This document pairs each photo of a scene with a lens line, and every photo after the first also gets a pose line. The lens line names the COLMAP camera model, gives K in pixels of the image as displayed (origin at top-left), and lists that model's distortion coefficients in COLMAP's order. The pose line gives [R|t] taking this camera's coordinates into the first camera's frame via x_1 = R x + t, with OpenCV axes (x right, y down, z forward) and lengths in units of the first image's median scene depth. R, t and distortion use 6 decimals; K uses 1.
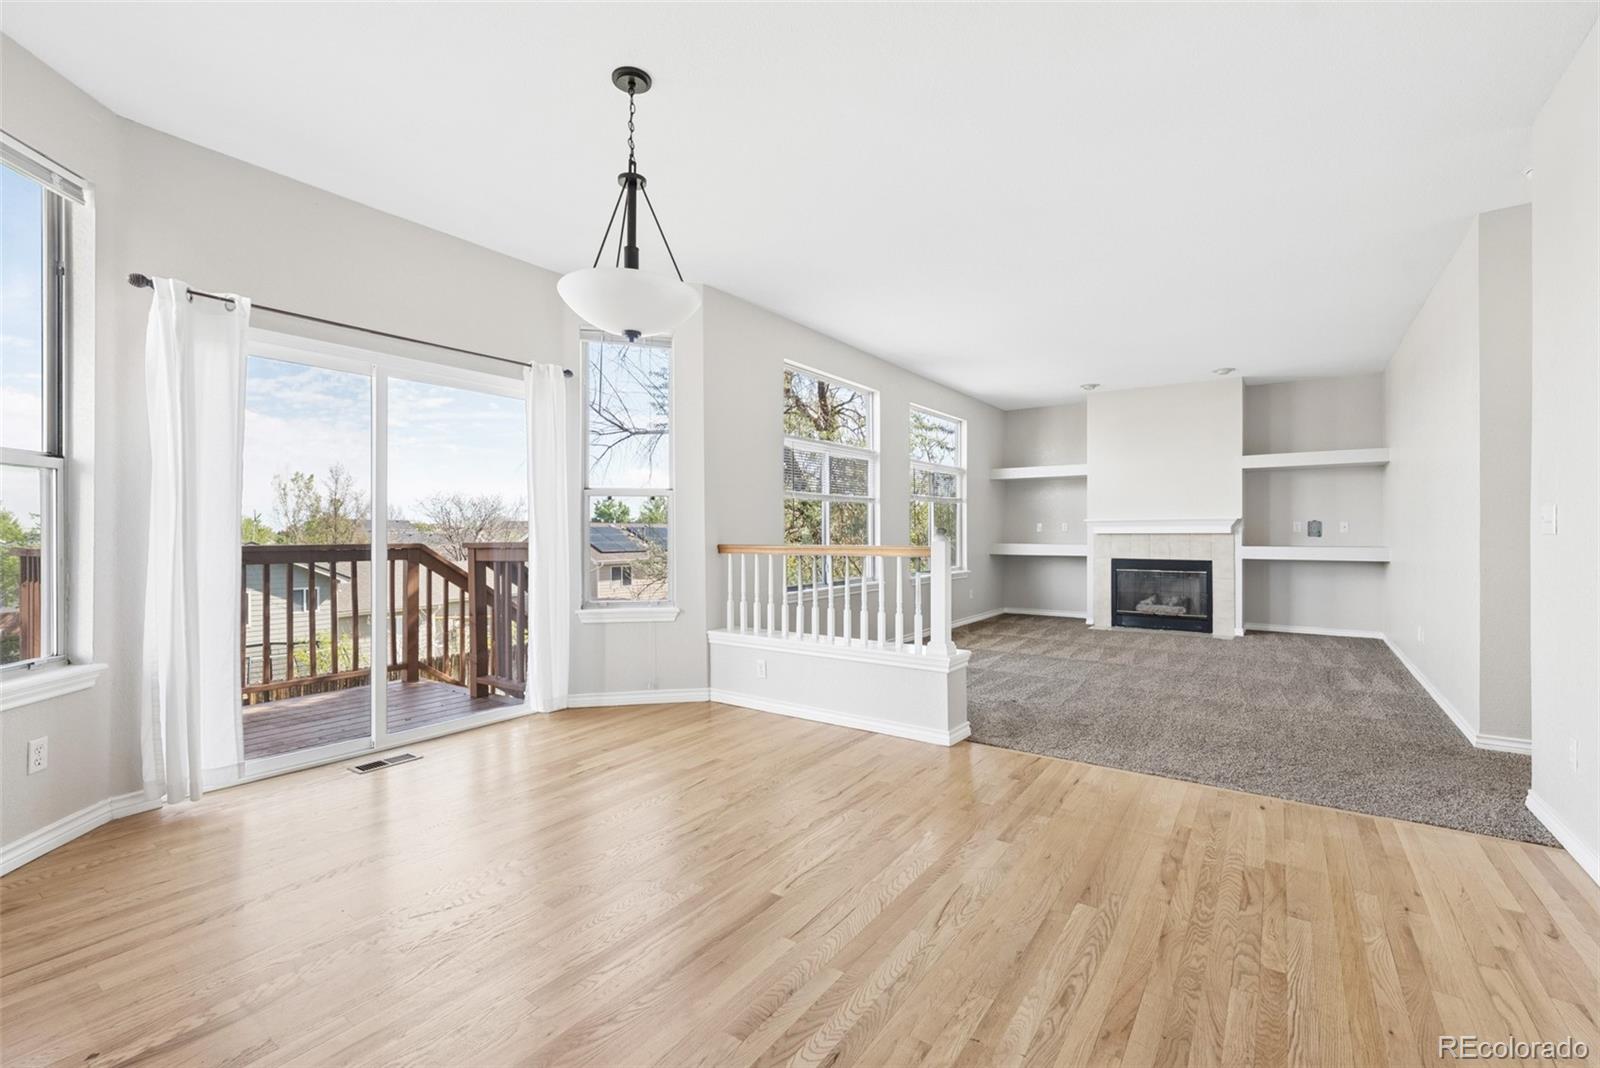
lens RADIAL K [[683.2, 0, 806.5], [0, 683.2, 530.0], [0, 0, 1]] dist [-0.001070, -0.000298]
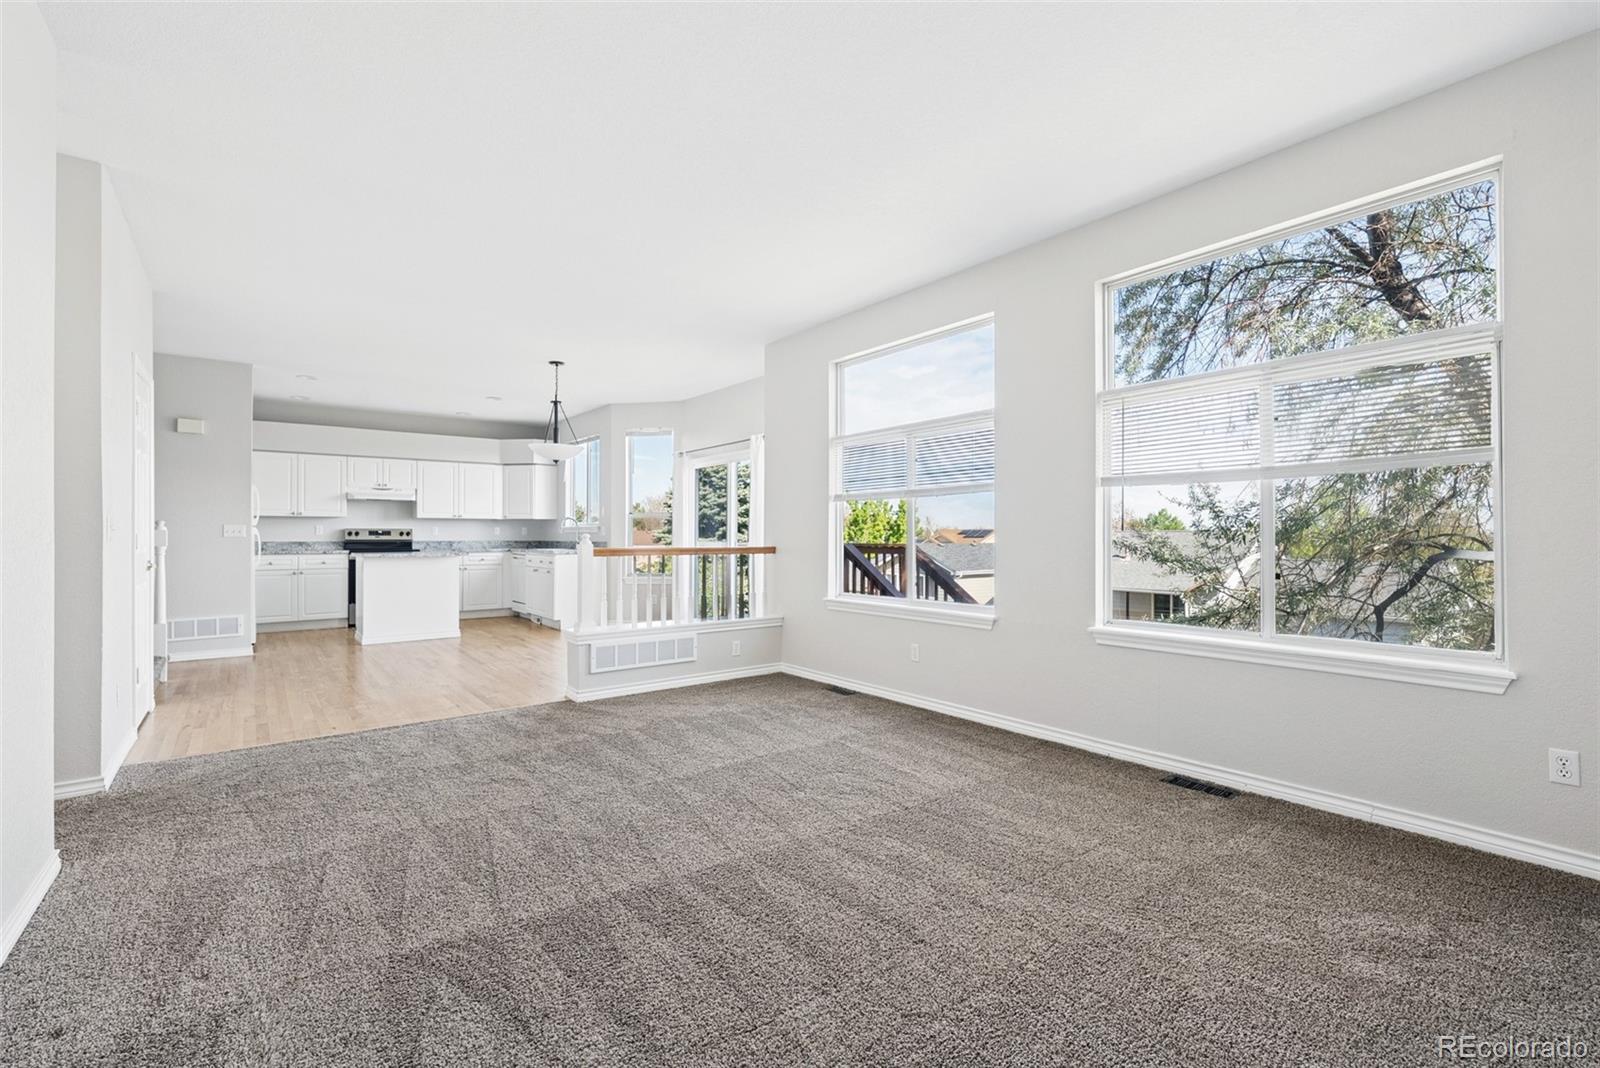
lens RADIAL K [[699.1, 0, 807.2], [0, 699.1, 532.1], [0, 0, 1]] dist [-0.001144, -0.000074]
pose [[-0.285538, -0.003224, -0.958362, 1.898849], [0.006041, 0.999968, -0.005164, 0.005529], [0.958348, -0.007264, -0.285510, 2.503215]]
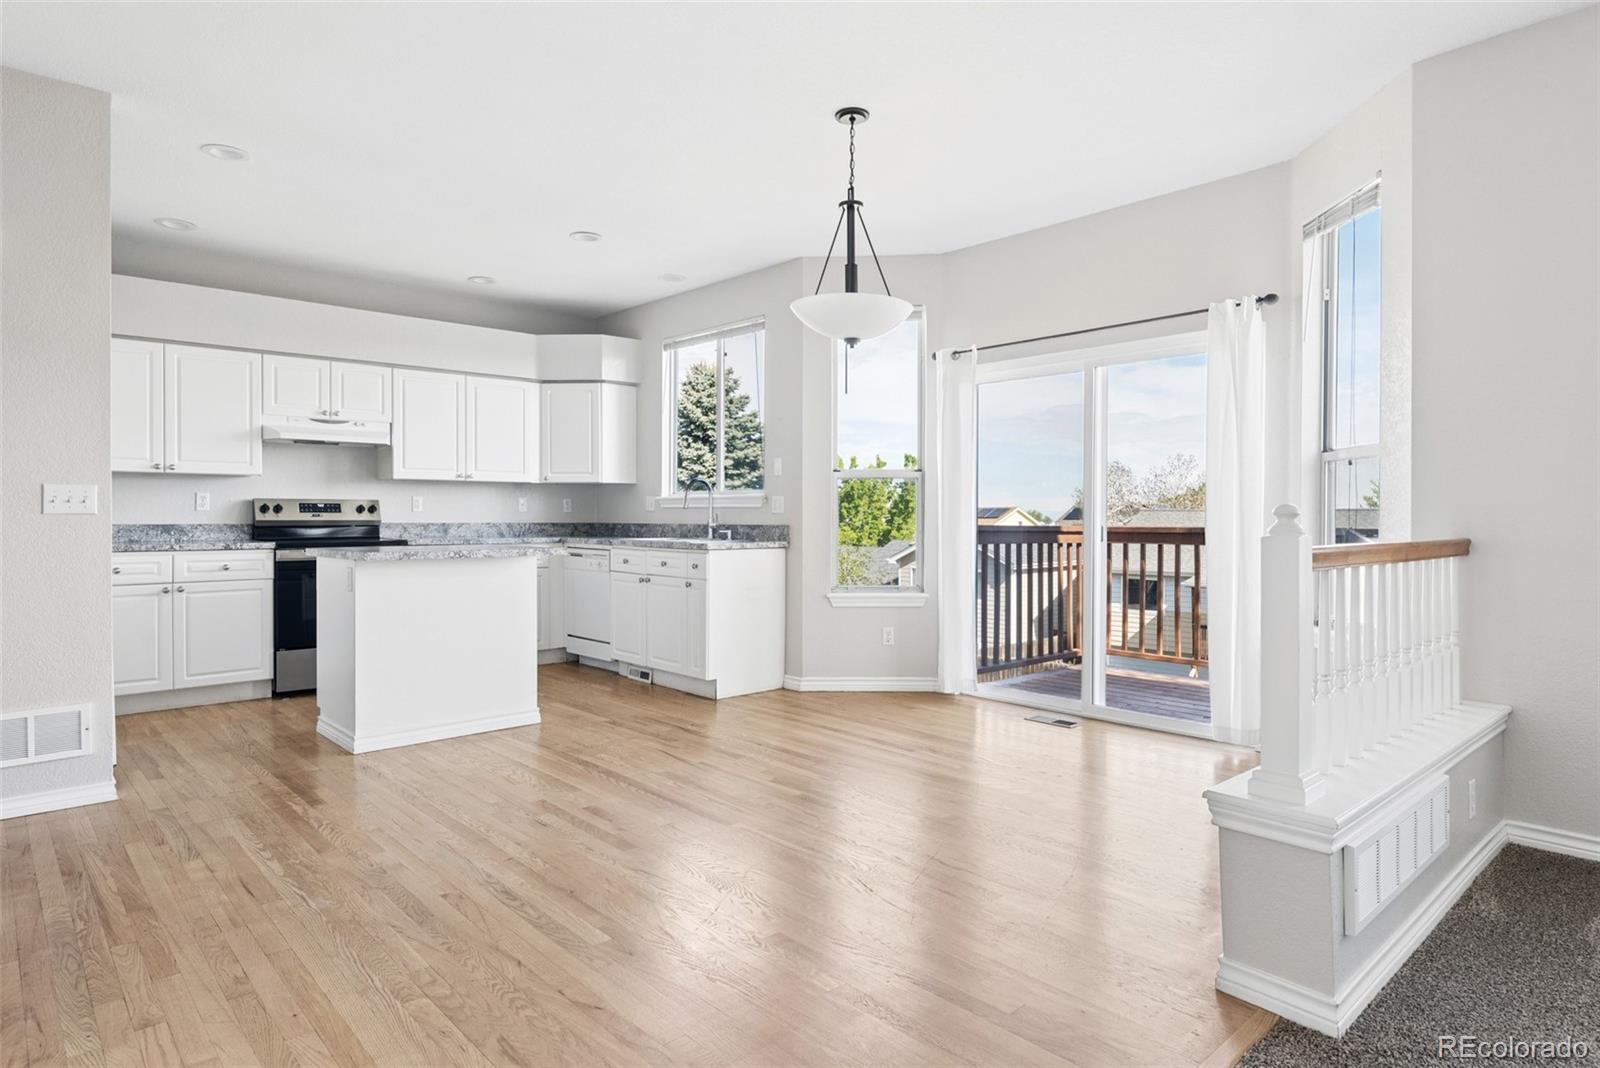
lens RADIAL K [[895.3, 0, 804.2], [0, 895.3, 522.2], [0, 0, 1]] dist [-0.000446, -0.000856]
pose [[-0.213584, 0.008542, -0.976887, 1.136586], [0.003706, 0.999962, 0.007934, 0.003023], [0.976918, -0.001926, -0.213608, 1.157690]]
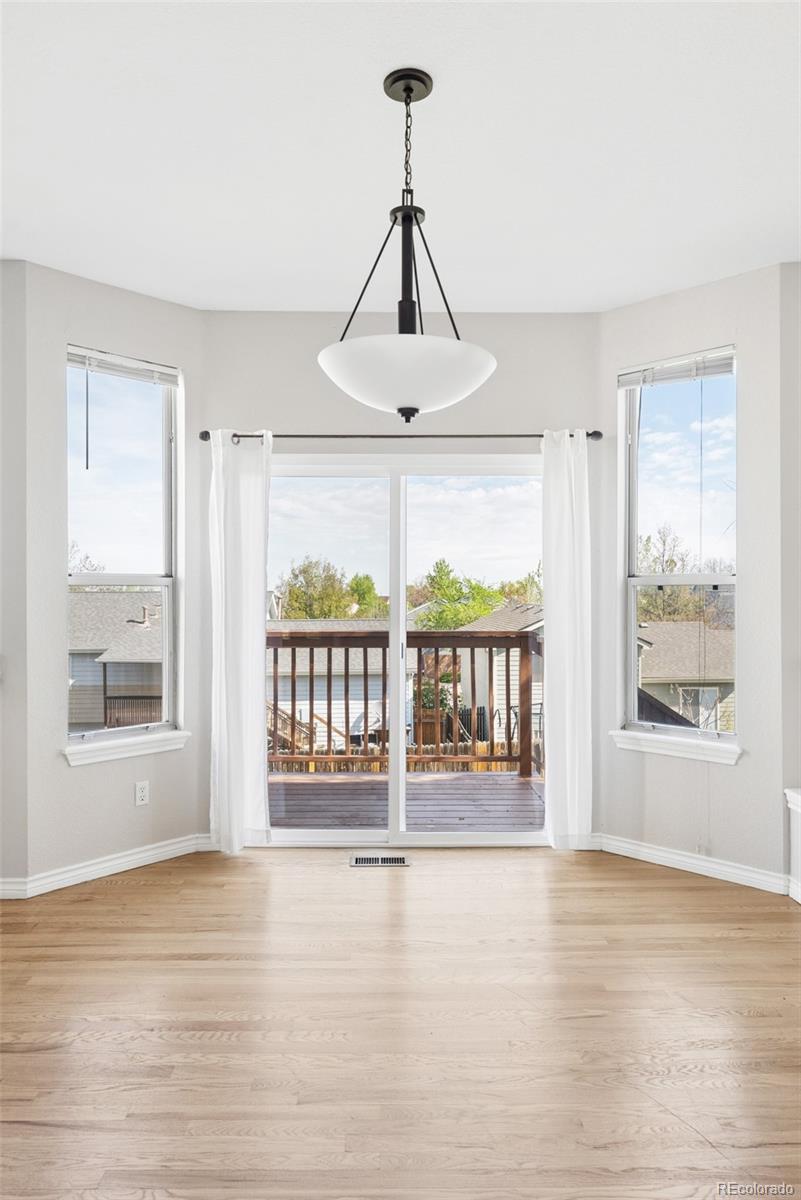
lens RADIAL K [[796.8, 0, 396.3], [0, 796.8, 597.7], [0, 0, 1]] dist [0.004238, -0.000093]
pose [[0.582263, 0.007282, -0.812968, 0.449854], [0.001197, 0.999951, 0.009814, -0.077408], [0.813000, -0.006688, 0.582226, 0.424210]]
